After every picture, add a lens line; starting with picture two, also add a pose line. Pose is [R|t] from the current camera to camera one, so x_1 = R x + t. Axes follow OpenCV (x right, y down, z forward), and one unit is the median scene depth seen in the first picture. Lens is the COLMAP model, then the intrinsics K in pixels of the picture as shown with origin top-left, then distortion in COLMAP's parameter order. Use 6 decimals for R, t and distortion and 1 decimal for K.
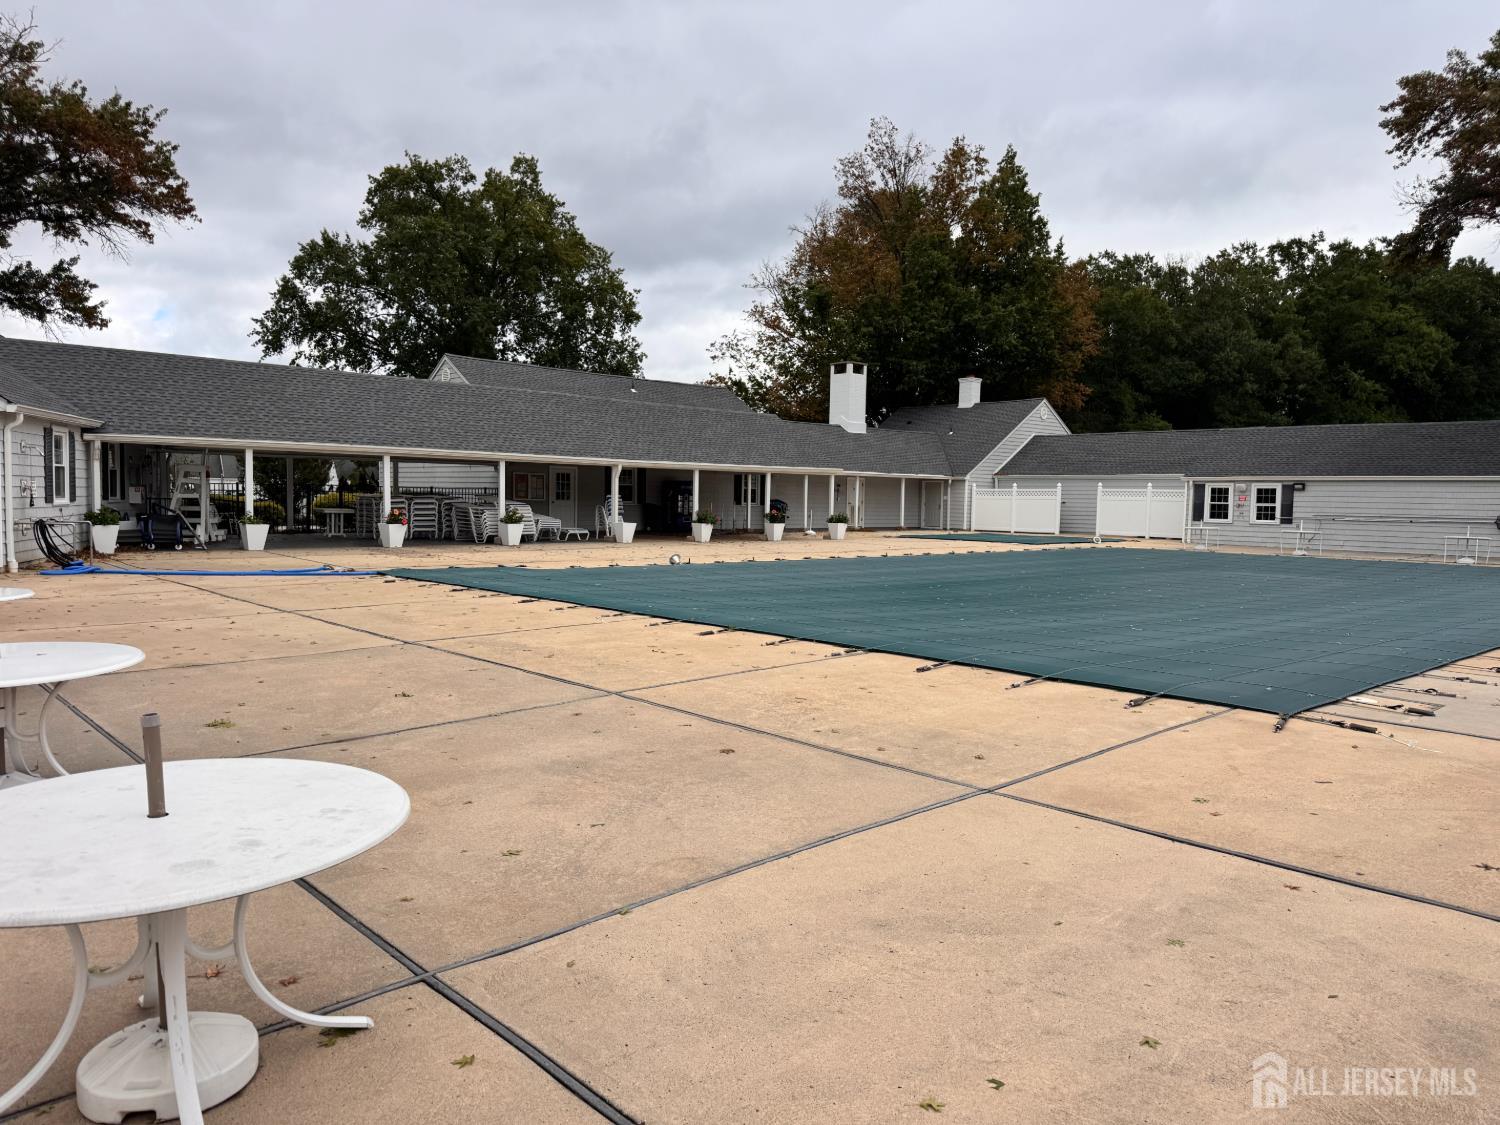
lens RADIAL K [[1042.7, 0, 750.0], [0, 1042.7, 562.5], [0, 0, 1]] dist [0.018486, -0.047295]
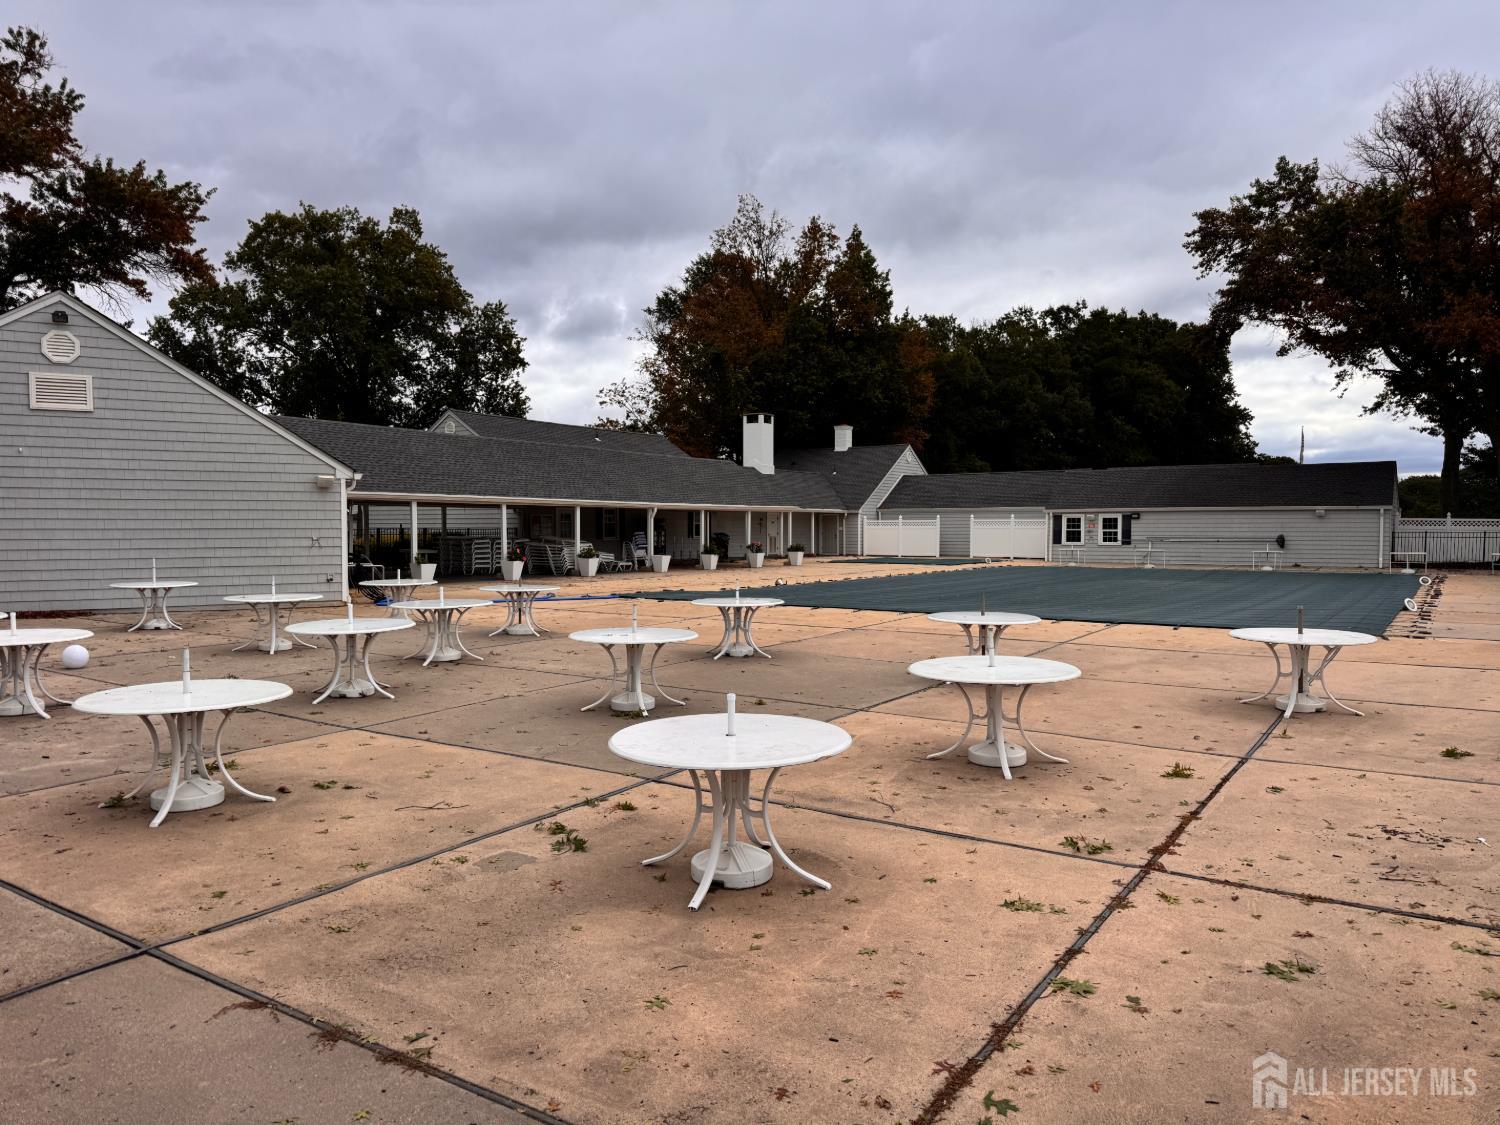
lens RADIAL K [[1037.1, 0, 750.0], [0, 1037.1, 562.5], [0, 0, 1]] dist [0.069940, -0.180850]
pose [[0.972777, -0.024467, 0.230449, -0.182658], [0.030707, 0.999251, -0.023530, 0.001030], [-0.229701, 0.029965, 0.972800, -0.119394]]
